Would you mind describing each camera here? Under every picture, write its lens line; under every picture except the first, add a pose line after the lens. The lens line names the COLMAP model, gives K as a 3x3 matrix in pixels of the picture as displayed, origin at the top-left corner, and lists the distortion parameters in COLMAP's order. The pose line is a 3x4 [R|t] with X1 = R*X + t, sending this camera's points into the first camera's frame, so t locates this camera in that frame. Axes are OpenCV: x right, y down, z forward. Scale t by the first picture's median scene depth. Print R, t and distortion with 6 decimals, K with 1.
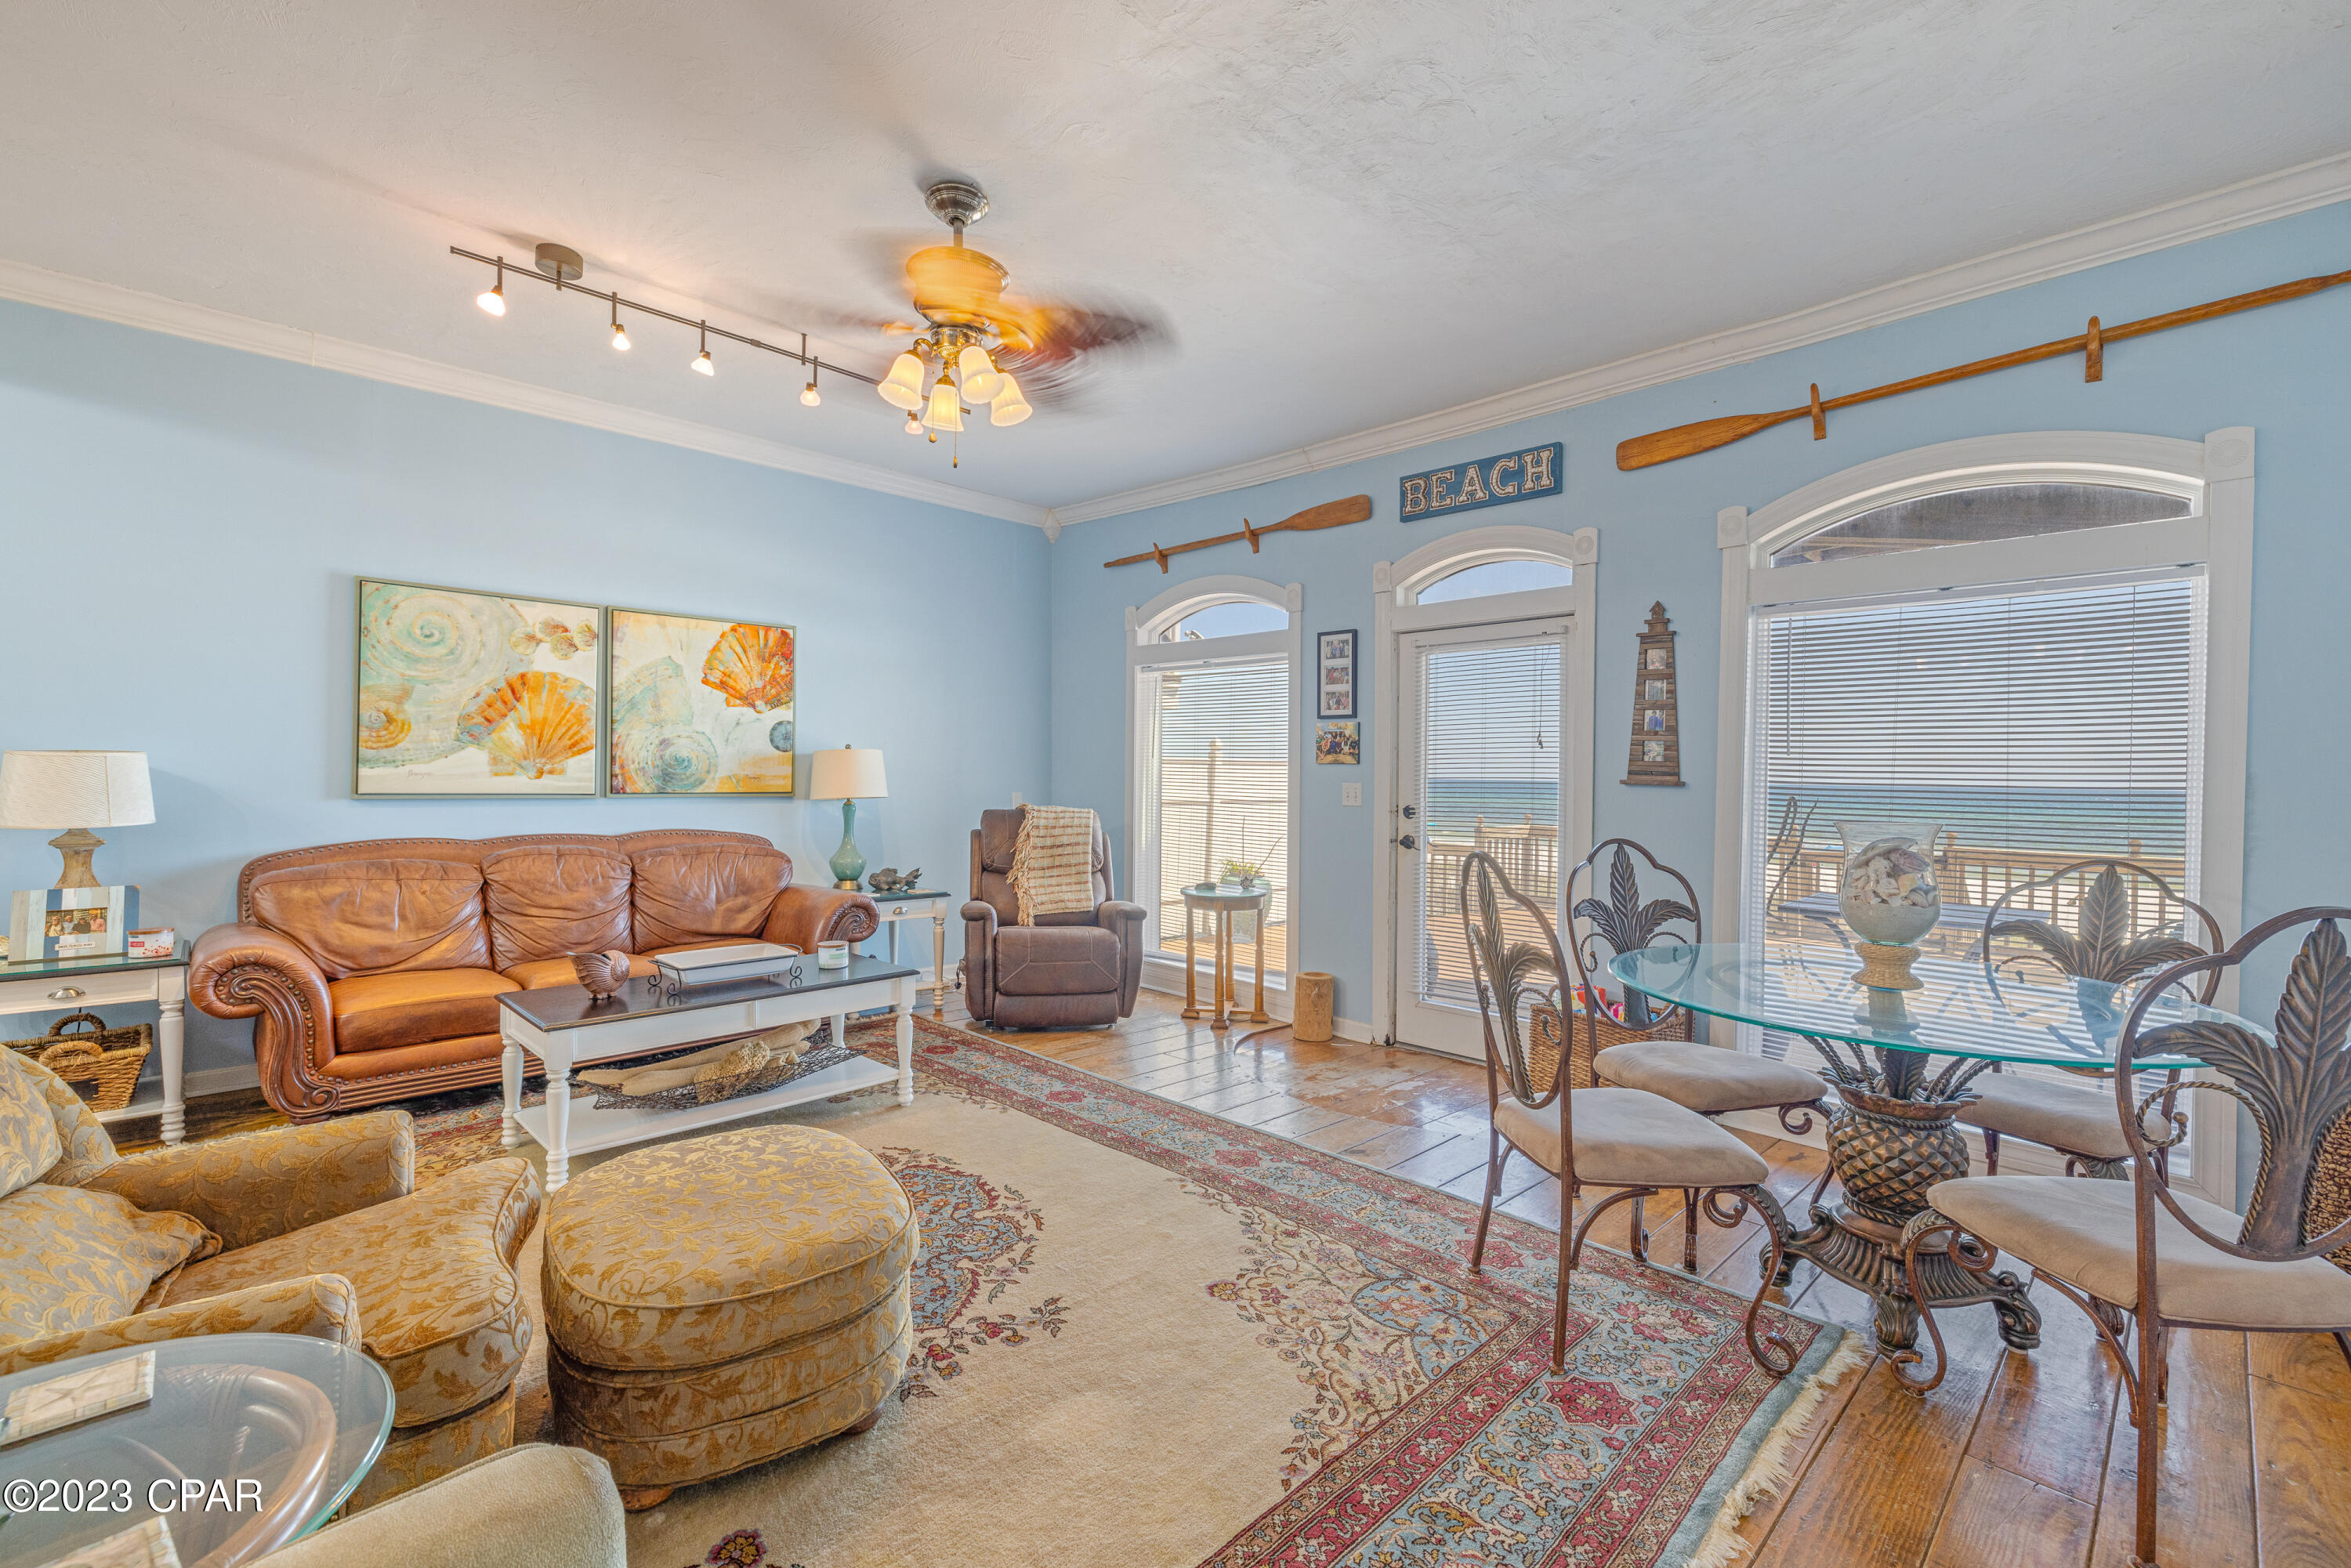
lens RADIAL K [[1025.3, 0, 1170.9], [0, 1025.3, 778.9], [0, 0, 1]] dist [0.002052, 0.000053]
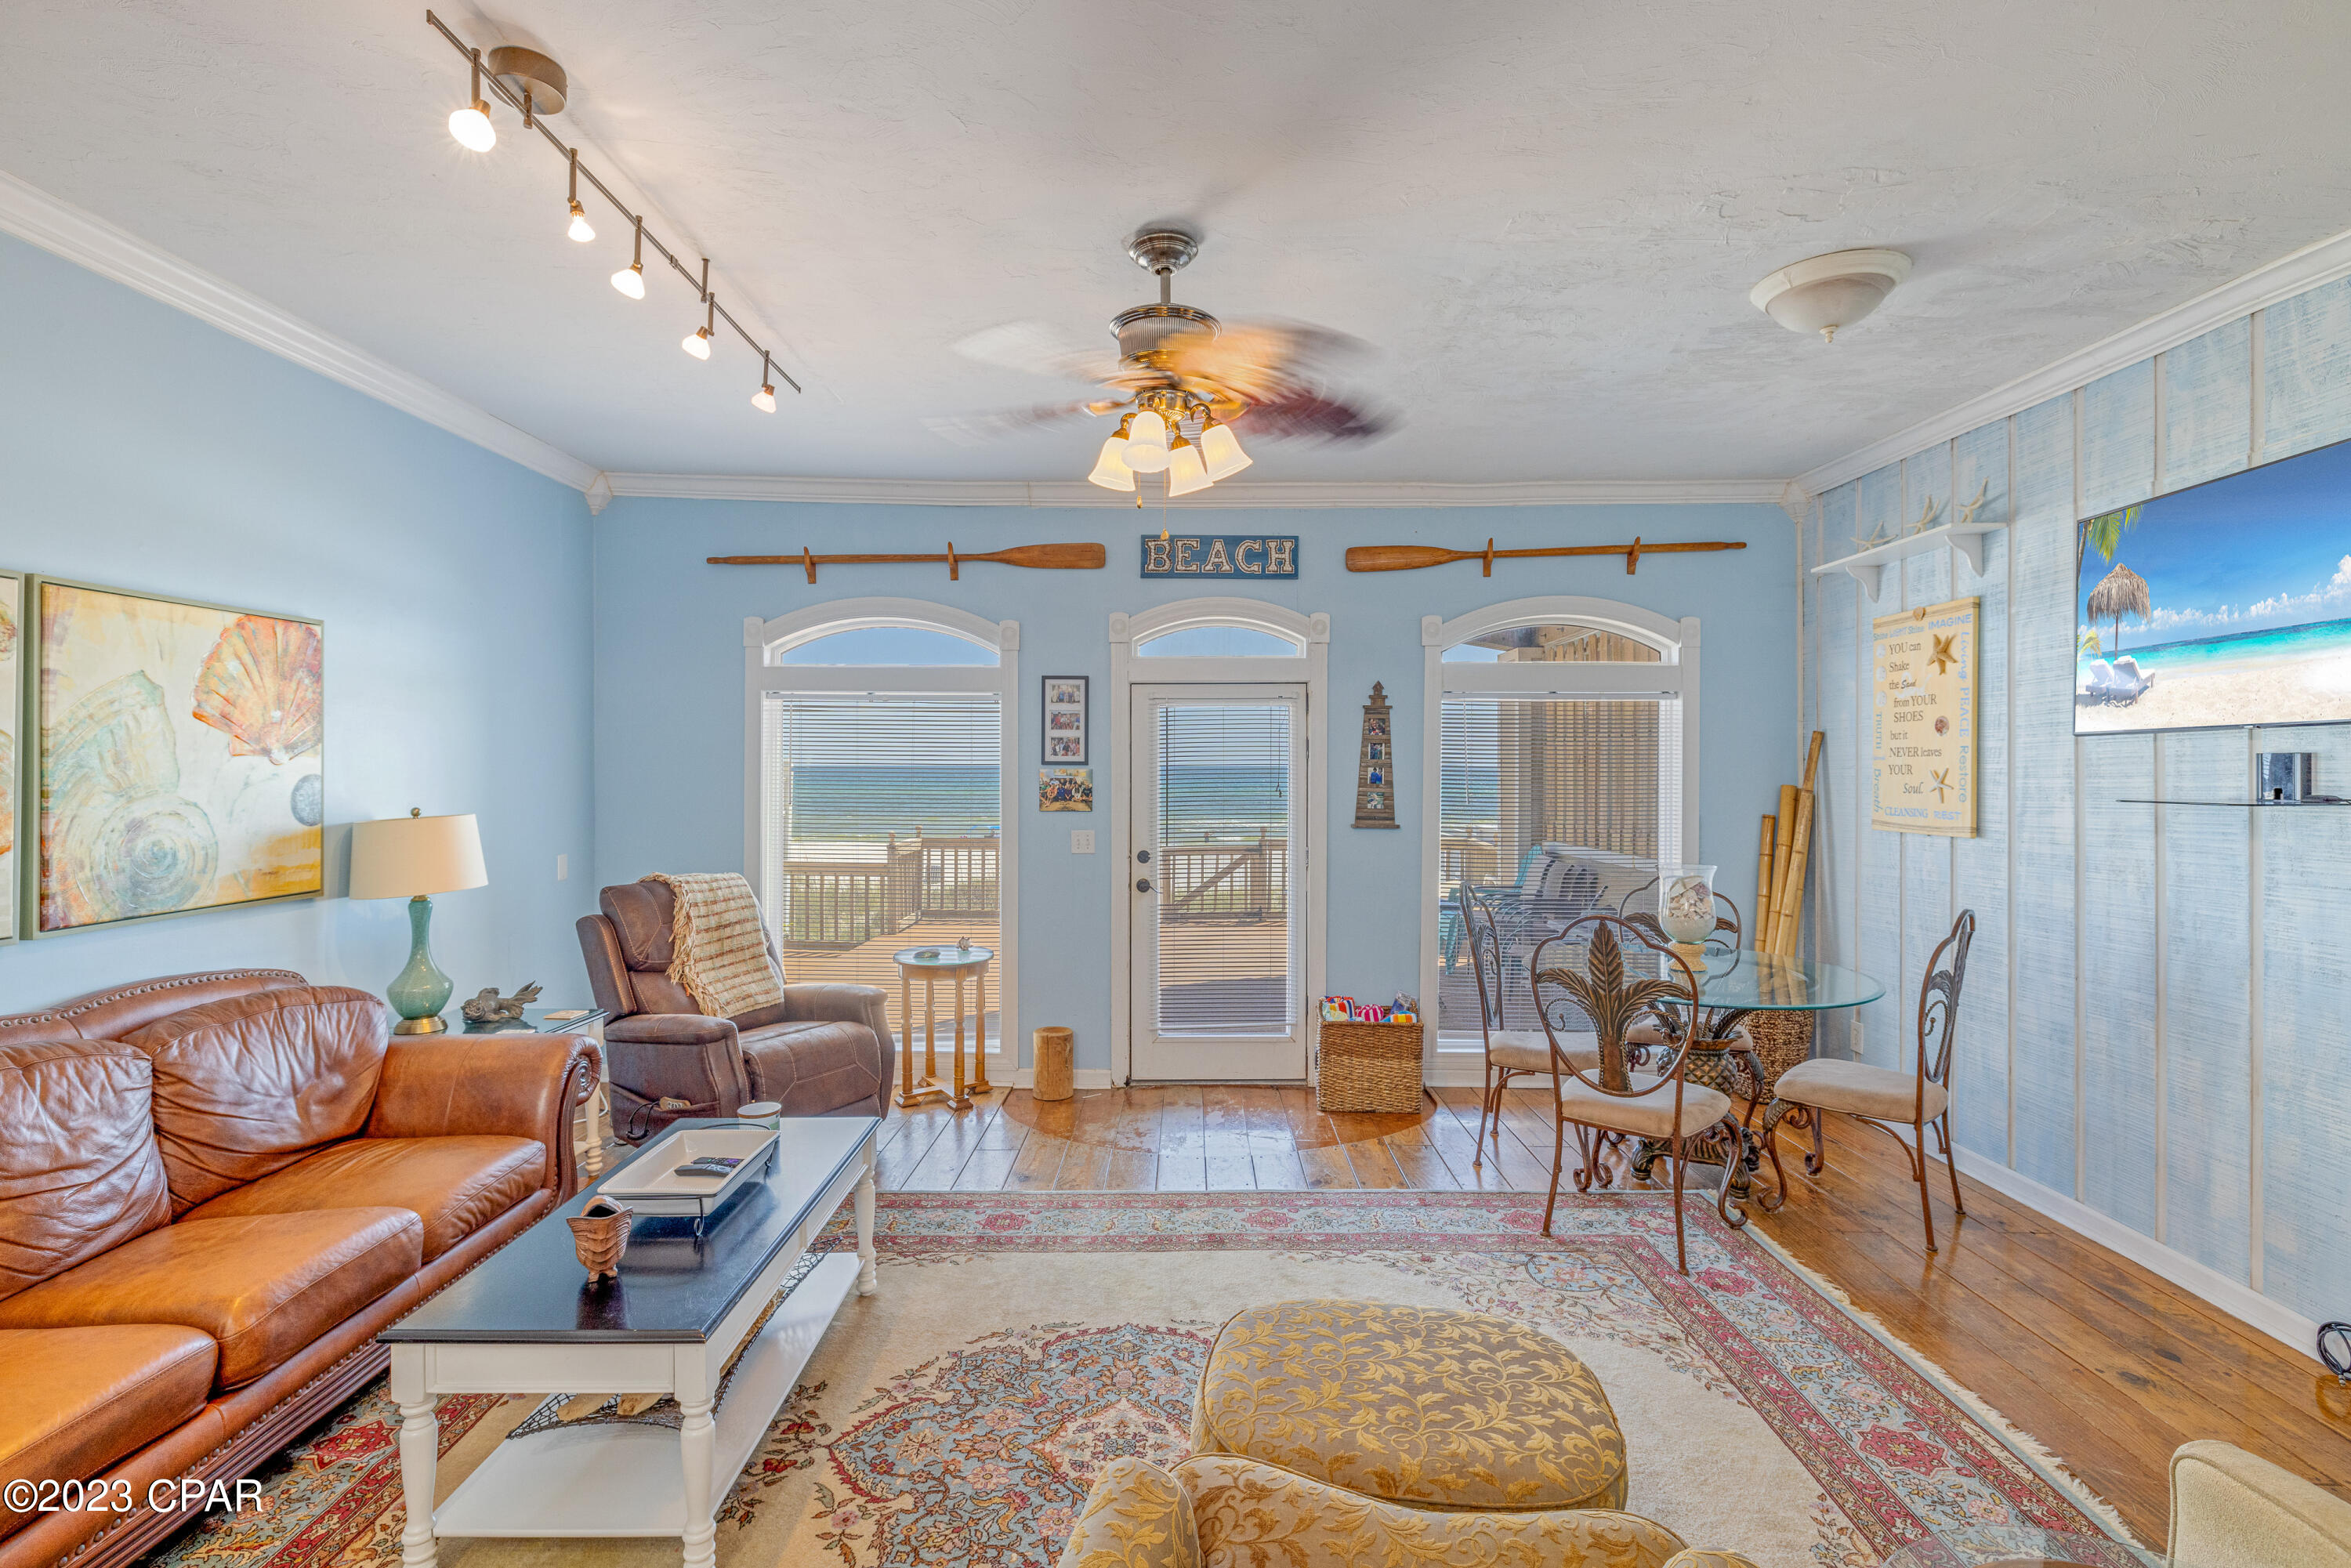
lens RADIAL K [[1111.8, 0, 1184.4], [0, 1111.8, 756.0], [0, 0, 1]] dist [-0.007009, 0.000241]
pose [[0.696912, -0.008160, 0.717111, -0.556504], [0.011008, 0.999939, 0.000681, -0.071492], [-0.717073, 0.007419, 0.696959, 0.189310]]
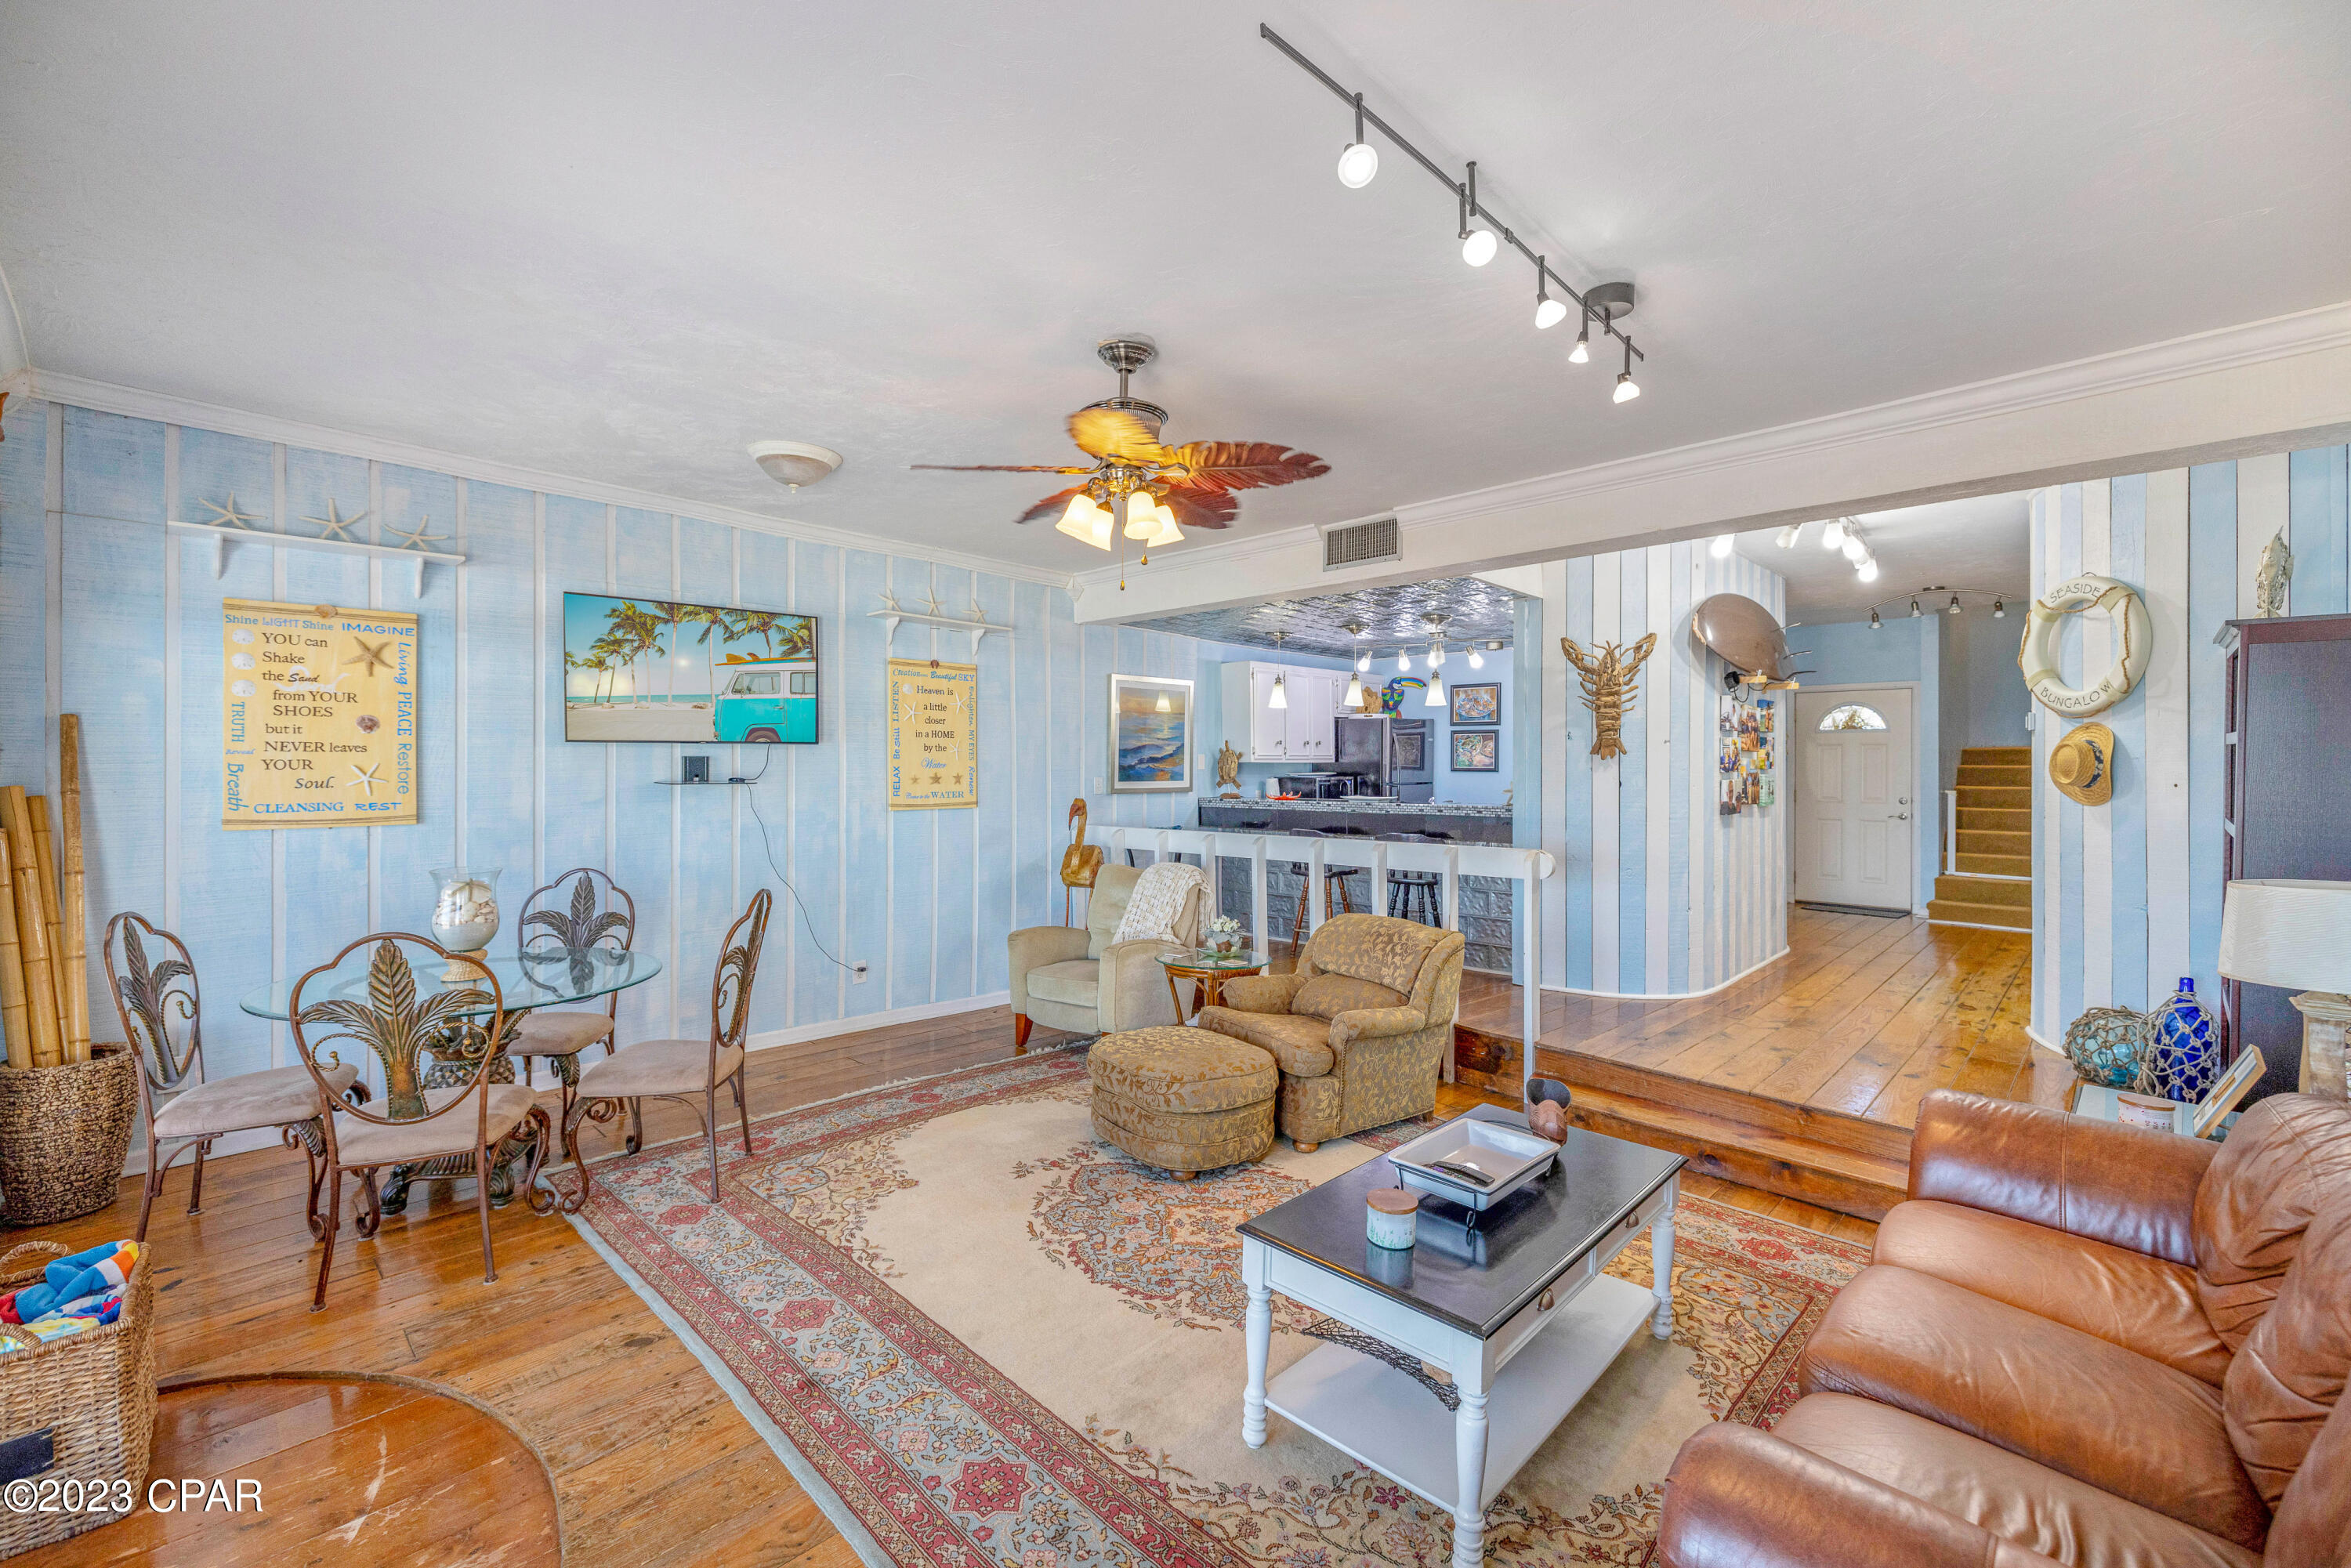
lens RADIAL K [[973.2, 0, 1160.7], [0, 973.2, 768.1], [0, 0, 1]] dist [0.000440, 0.000188]
pose [[-0.999512, -0.023841, -0.020181, -0.145435], [-0.024073, 0.999646, 0.011333, -0.076232], [0.019903, 0.011814, -0.999732, 1.270107]]
